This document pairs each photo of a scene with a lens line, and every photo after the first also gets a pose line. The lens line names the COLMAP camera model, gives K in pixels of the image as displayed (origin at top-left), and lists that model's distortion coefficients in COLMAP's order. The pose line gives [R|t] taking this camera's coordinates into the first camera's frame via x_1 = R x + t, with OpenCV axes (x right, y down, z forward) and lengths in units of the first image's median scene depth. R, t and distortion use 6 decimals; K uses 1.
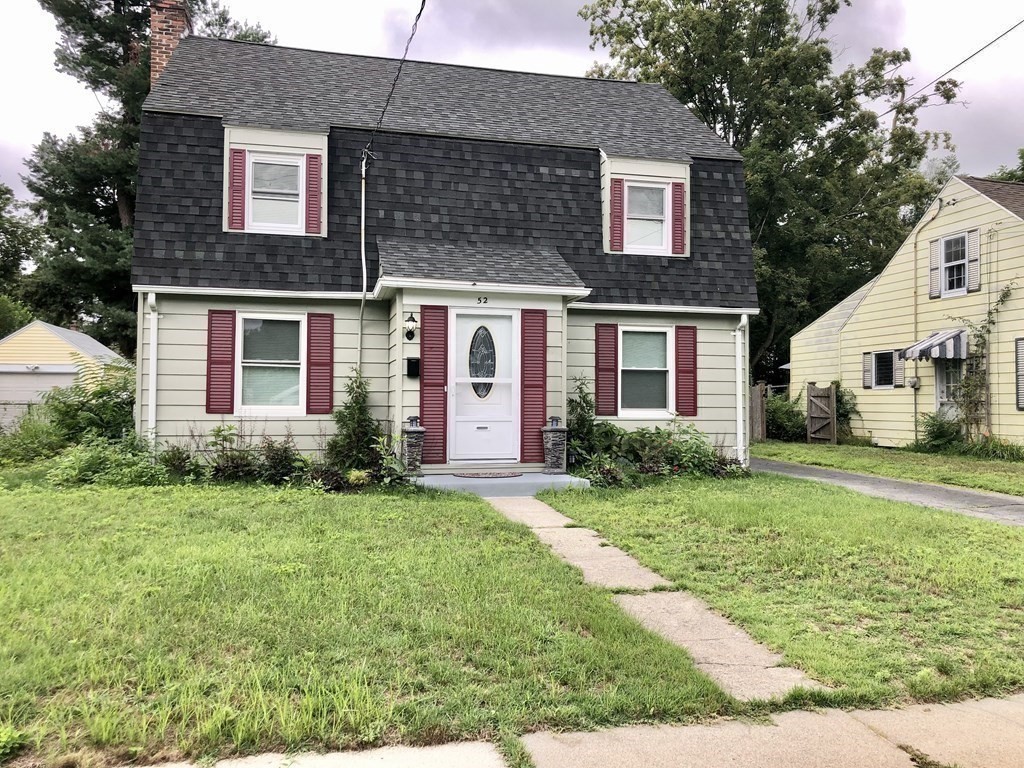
lens RADIAL K [[803.0, 0, 512.0], [0, 803.0, 384.0], [0, 0, 1]] dist [0.079952, -0.087663]
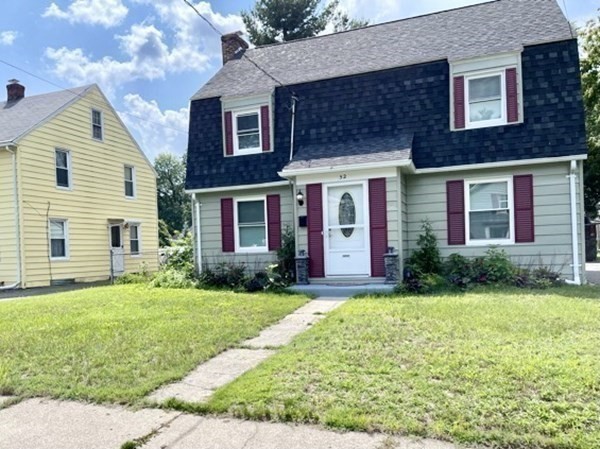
lens RADIAL K [[489.8, 0, 266.4], [0, 489.8, 258.7], [0, 0, 1]] dist [0.084541, -0.092293]
pose [[0.829281, -0.025647, -0.558243, 0.348359], [0.055578, 0.997779, 0.036721, 0.013616], [0.556061, -0.061478, 0.828865, 0.076212]]
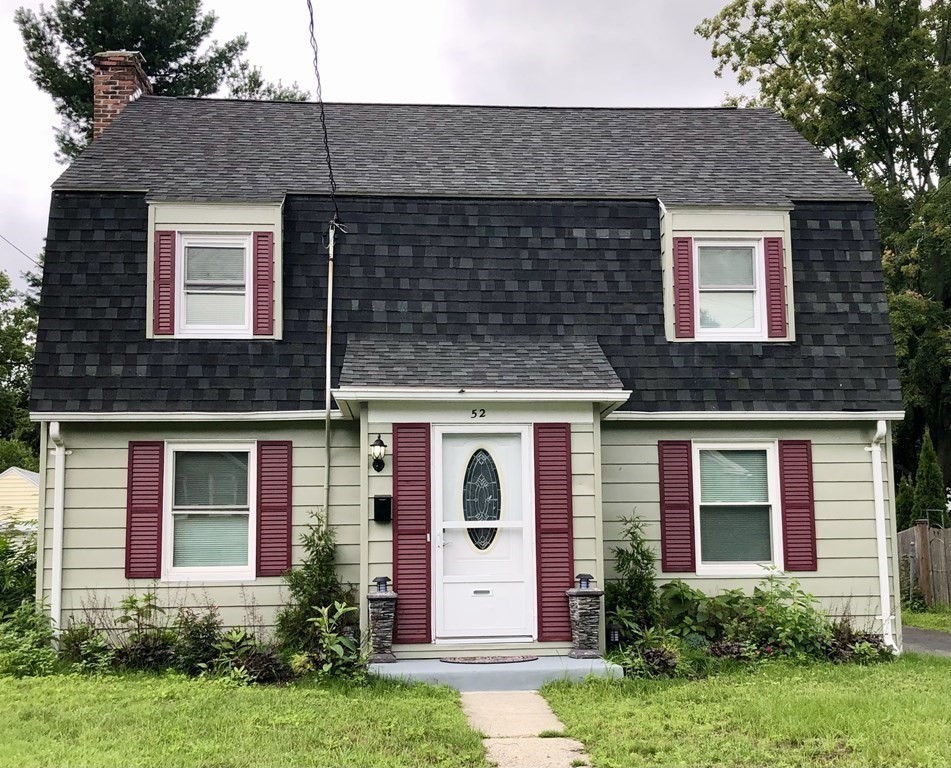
lens RADIAL K [[1078.2, 0, 491.3], [0, 1078.2, 457.5], [0, 0, 1]] dist [0.128431, -0.256869]
pose [[0.987752, -0.033919, -0.152300, 0.109365], [0.022827, 0.996997, -0.074003, 0.006343], [0.154352, 0.069620, 0.985560, 0.046251]]
